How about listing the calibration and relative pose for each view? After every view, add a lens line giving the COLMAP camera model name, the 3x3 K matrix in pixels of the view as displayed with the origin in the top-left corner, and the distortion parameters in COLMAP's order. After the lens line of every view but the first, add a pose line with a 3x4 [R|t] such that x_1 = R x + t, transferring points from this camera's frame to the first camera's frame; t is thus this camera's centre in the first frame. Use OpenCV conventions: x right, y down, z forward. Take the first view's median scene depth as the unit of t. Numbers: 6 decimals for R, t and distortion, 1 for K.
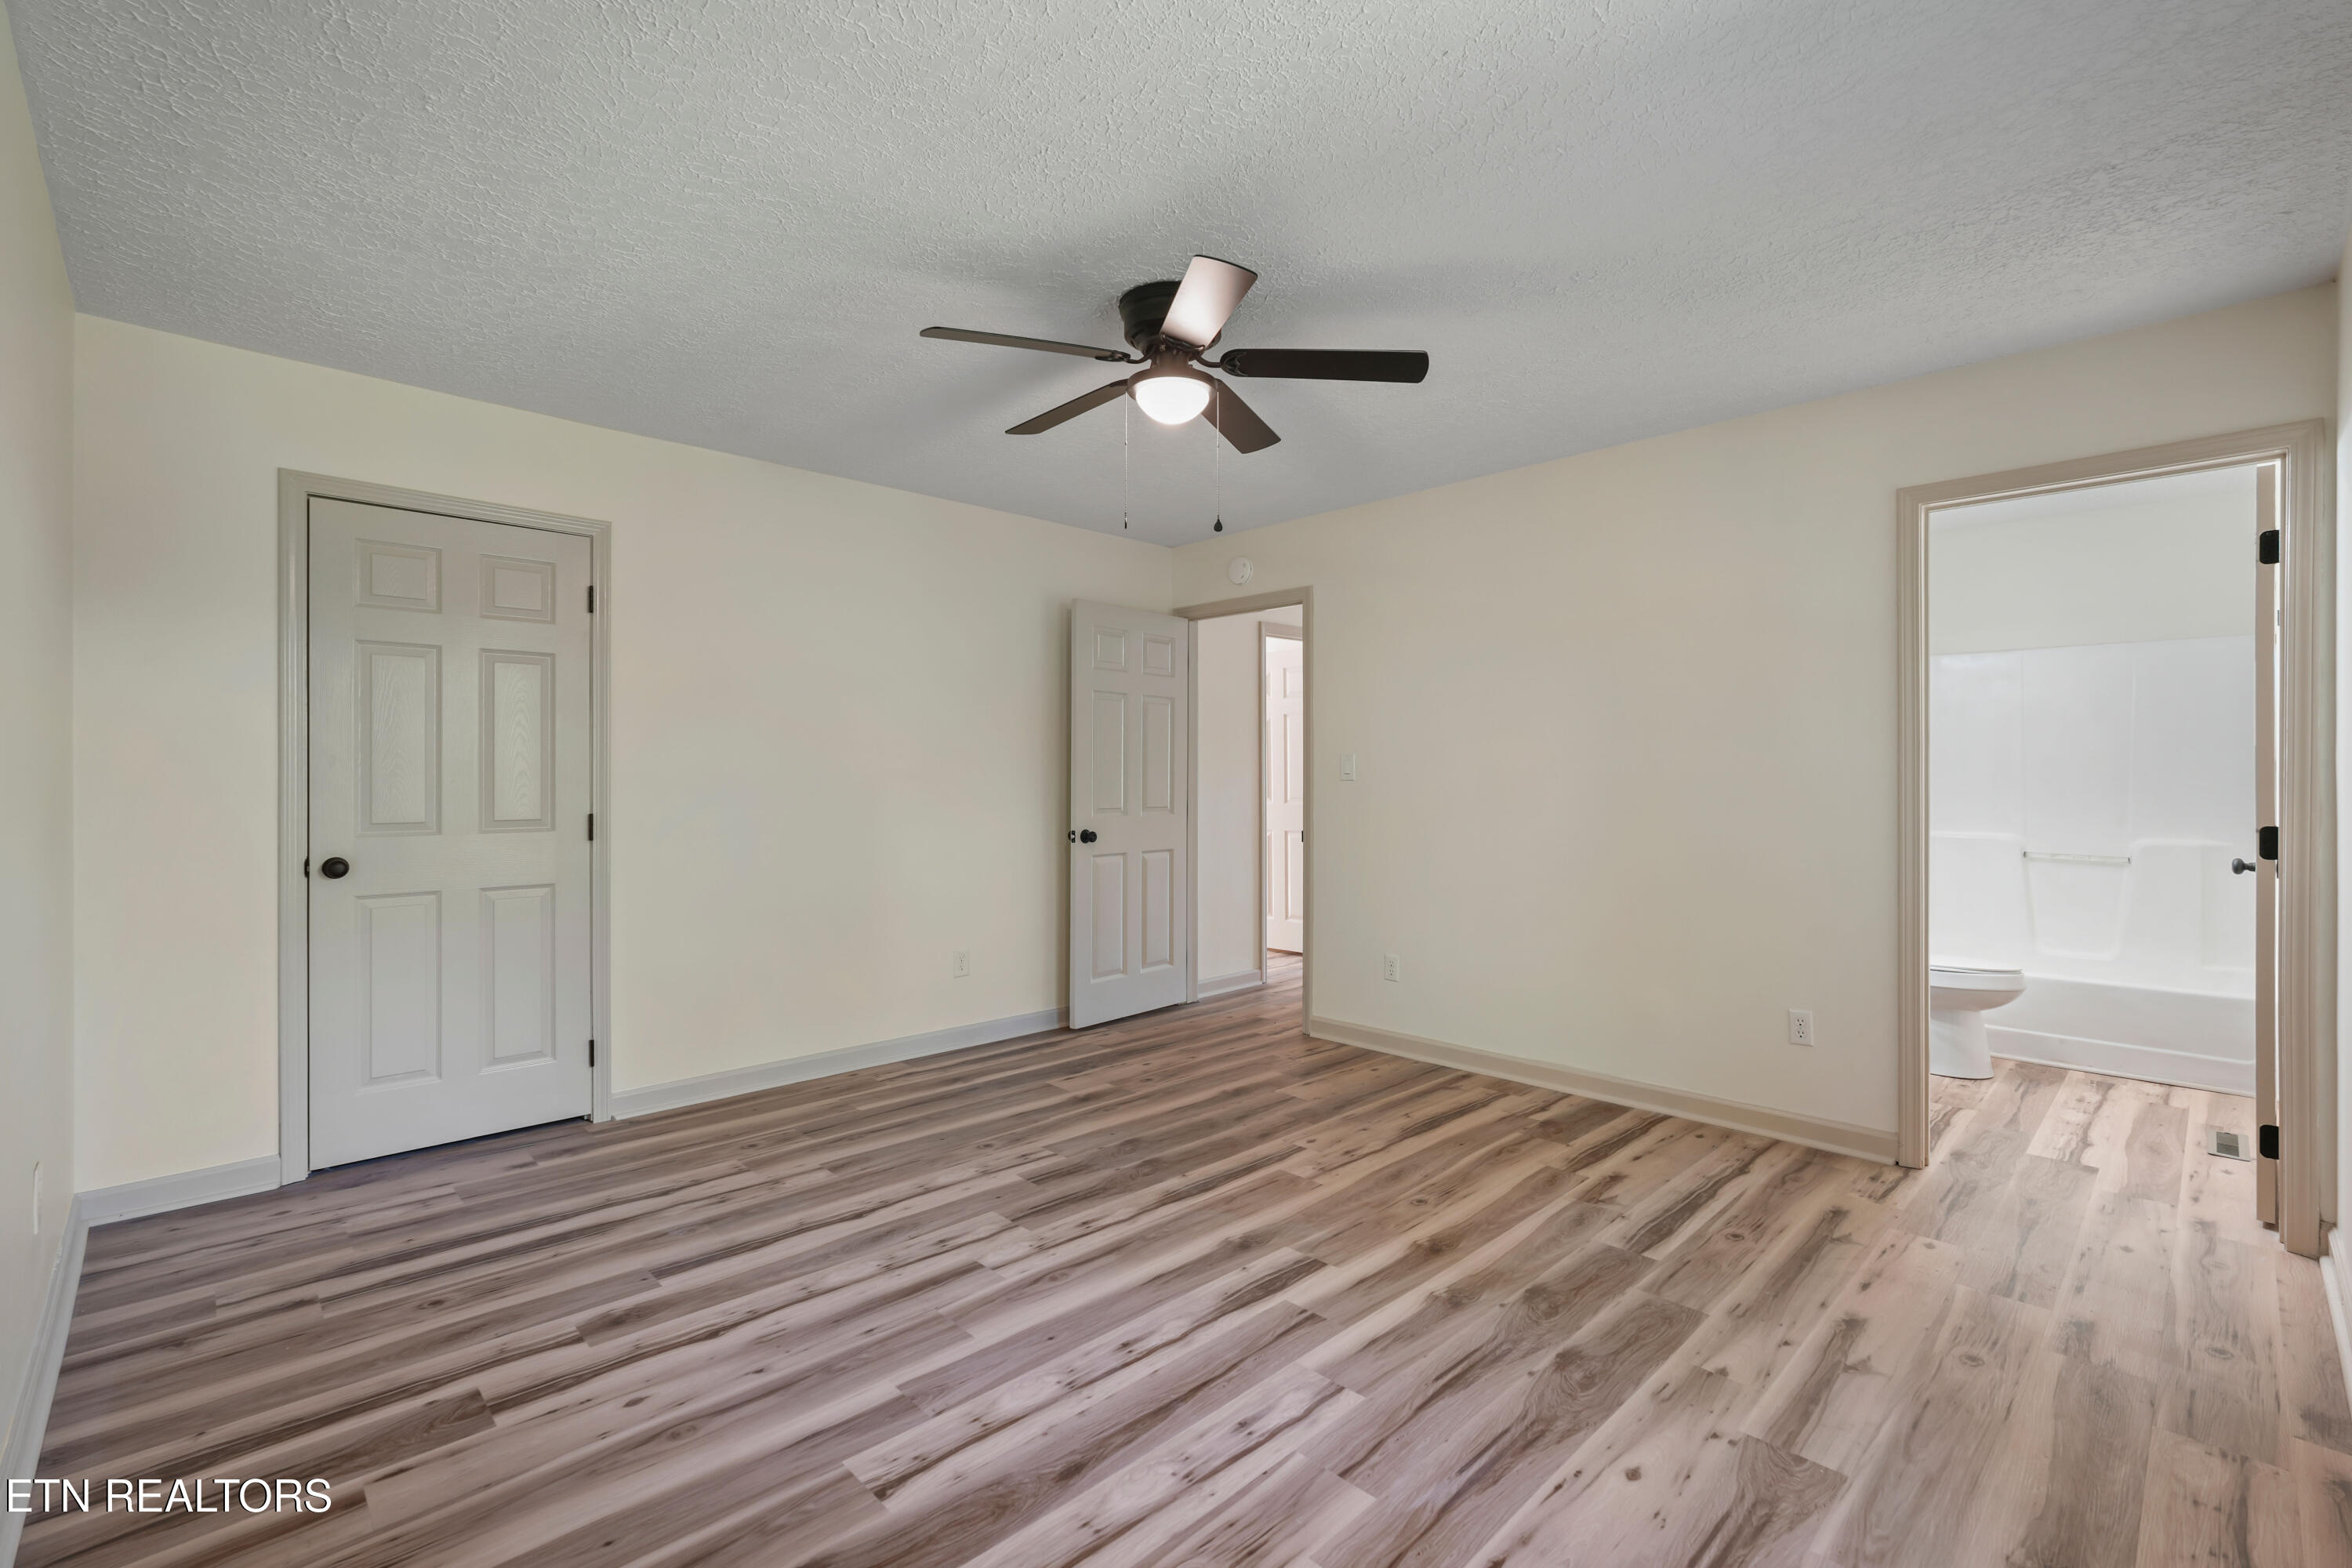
lens RADIAL K [[1035.5, 0, 1176.0], [0, 1035.5, 784.0], [0, 0, 1]] dist [-0.017195, 0.009597]
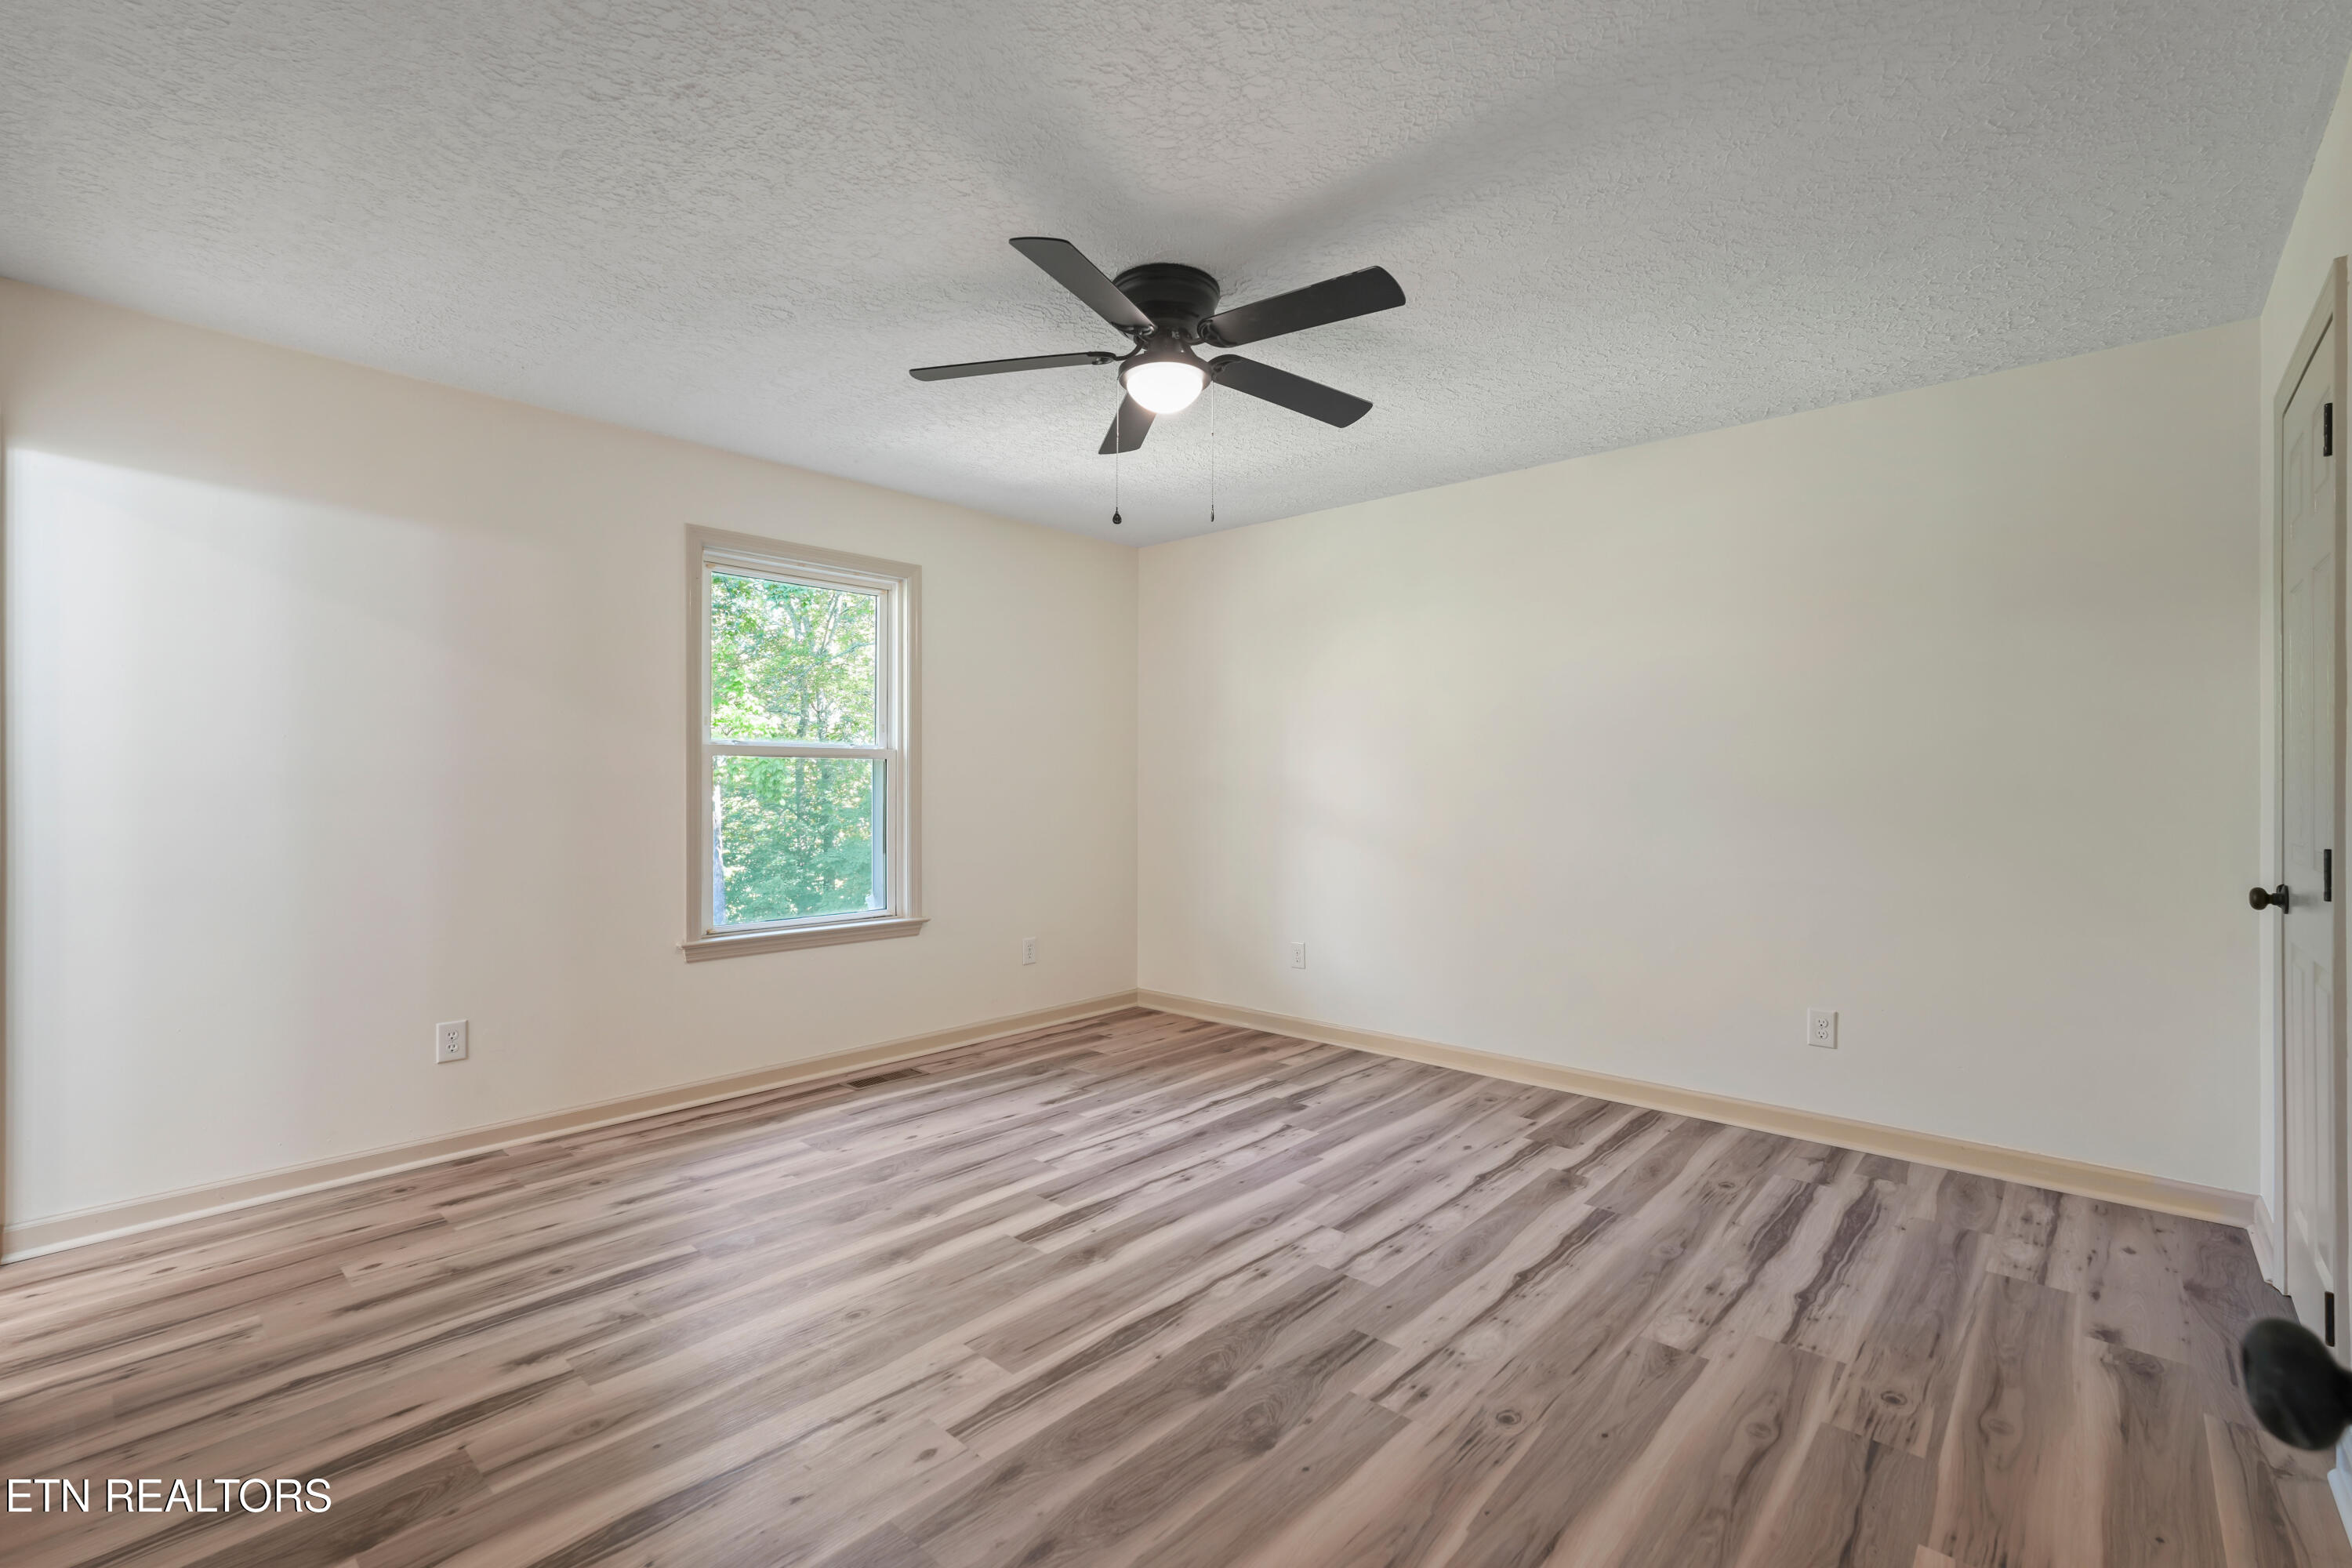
lens RADIAL K [[1031.3, 0, 1178.5], [0, 1031.3, 772.6], [0, 0, 1]] dist [-0.020704, 0.009933]
pose [[-0.997749, -0.001545, -0.067037, 0.044571], [-0.001295, 0.999992, -0.003777, -0.007441], [0.067042, -0.003681, -0.997743, 1.837887]]
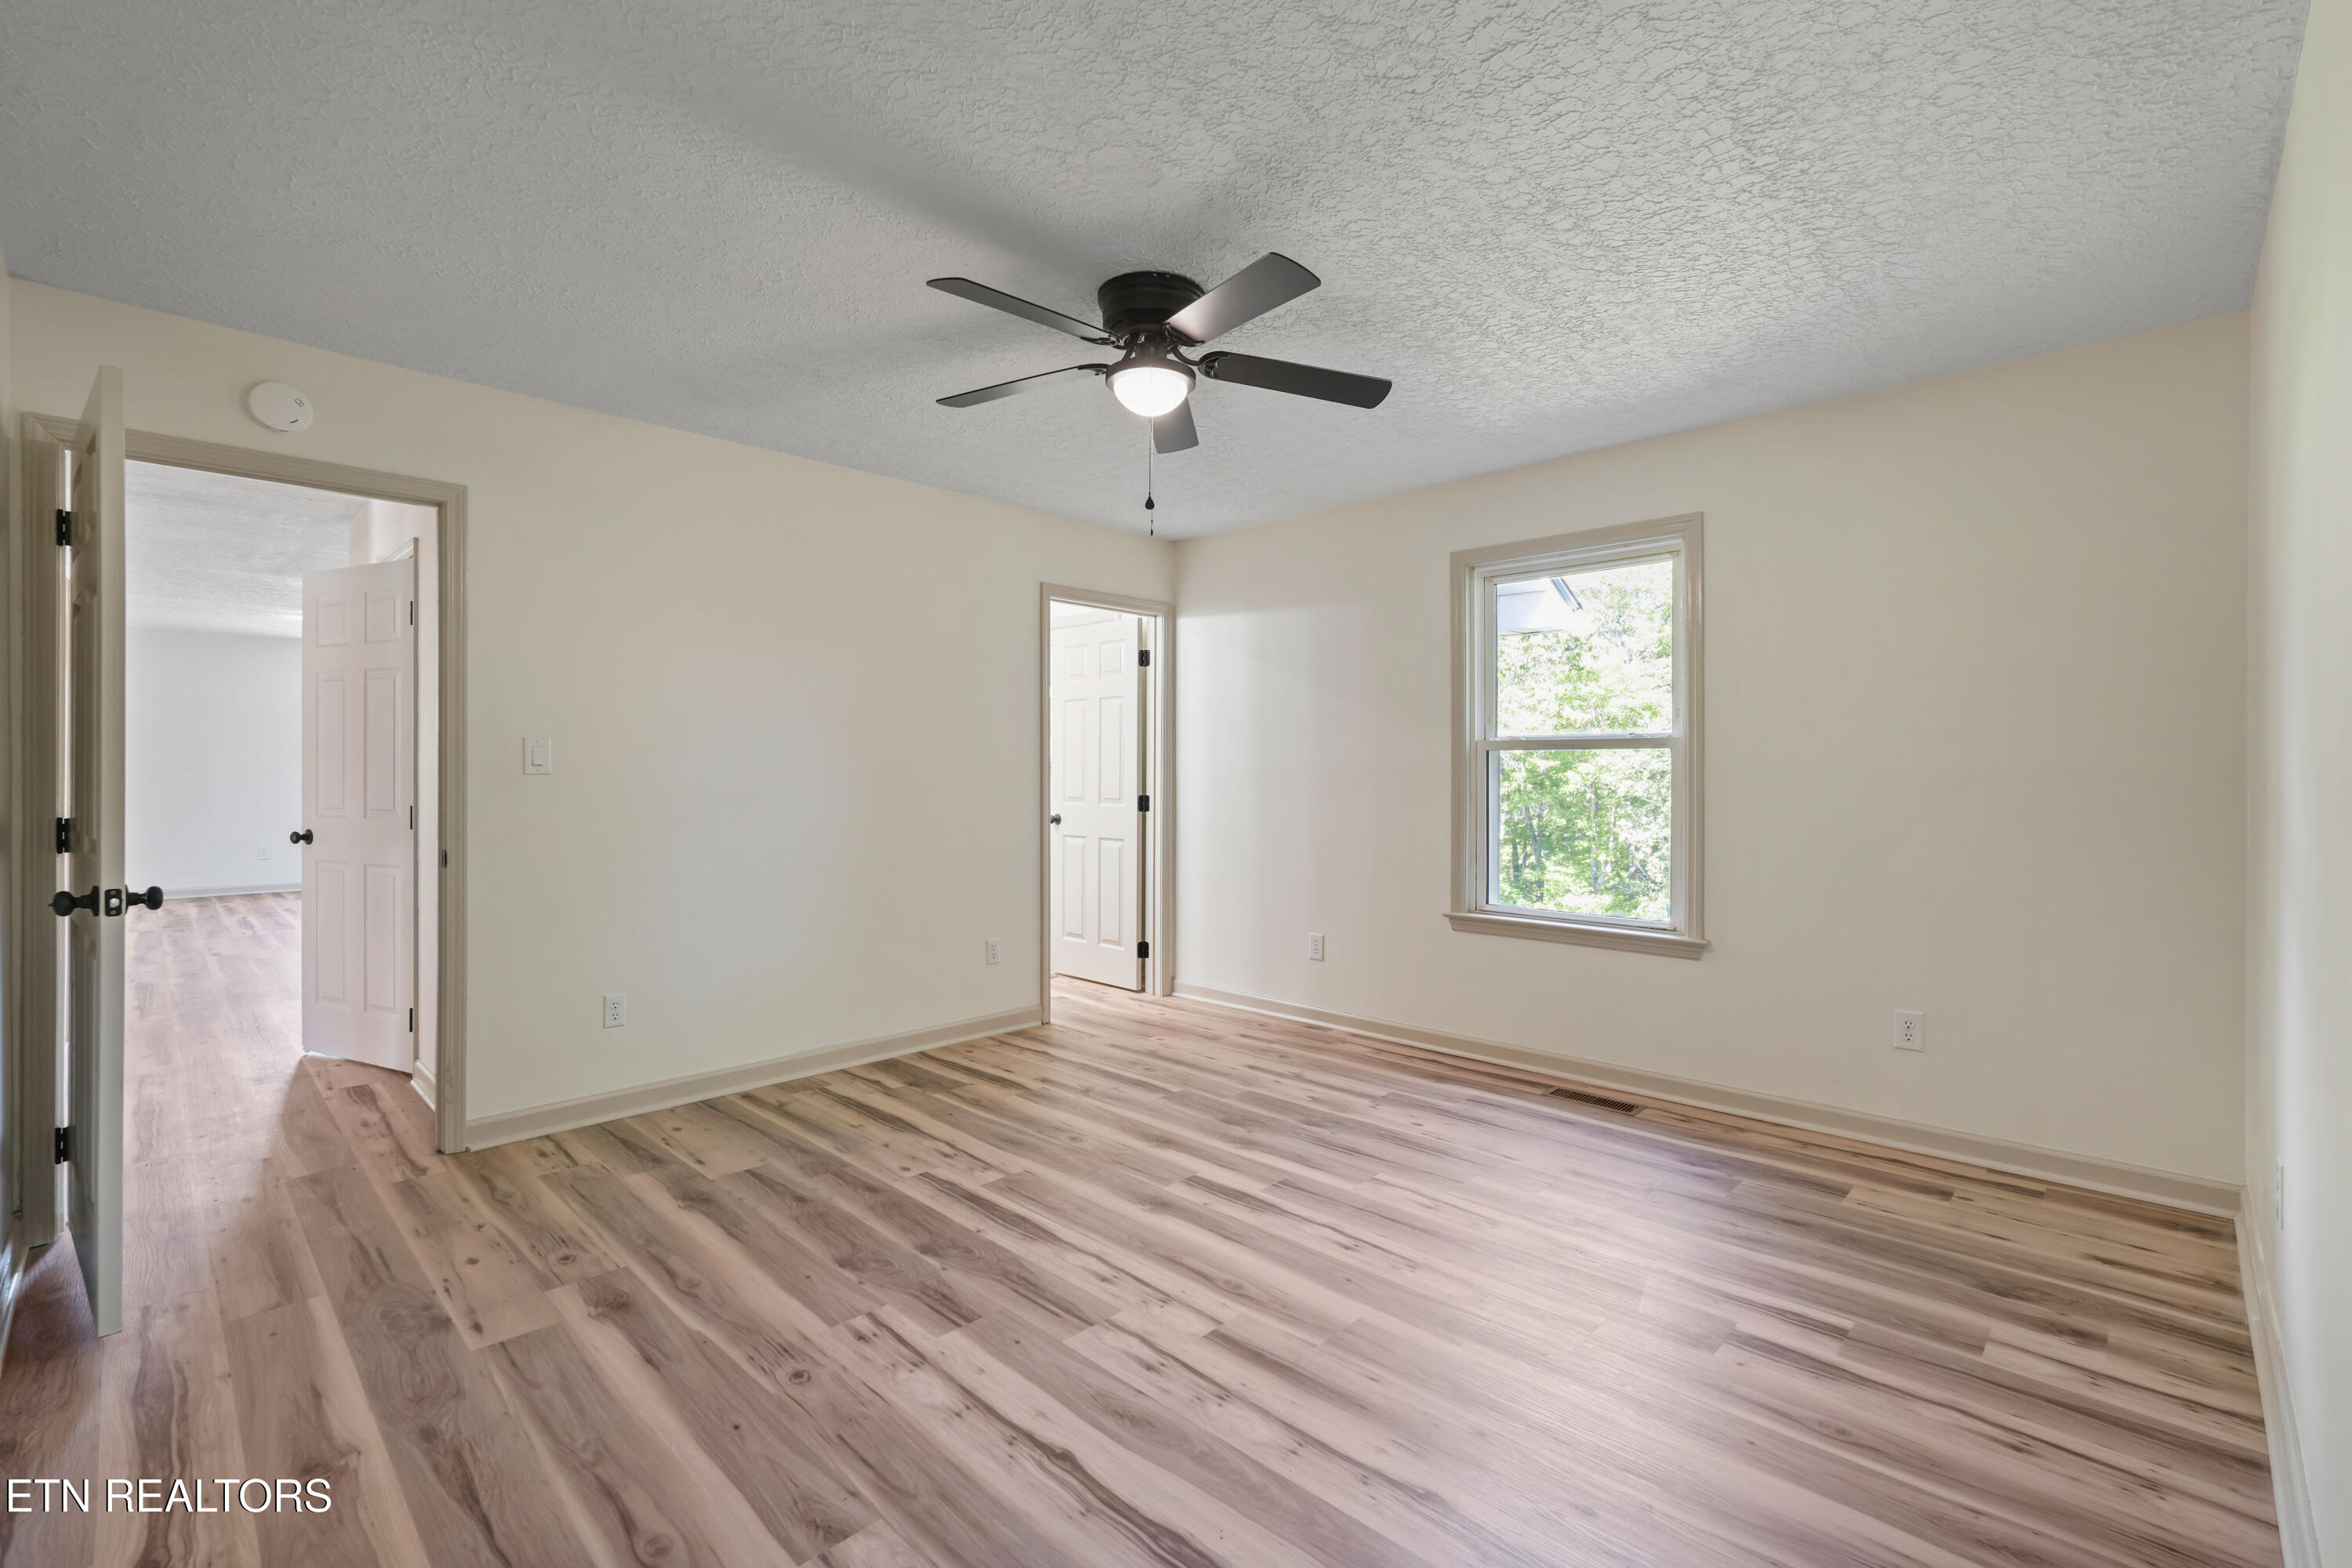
lens RADIAL K [[1031.3, 0, 1178.5], [0, 1031.3, 772.6], [0, 0, 1]] dist [-0.020704, 0.009933]
pose [[-0.030987, -0.001294, 0.999519, -0.936590], [0.004590, 0.999988, 0.001437, -0.006261], [-0.999509, 0.004632, -0.030981, 0.936952]]
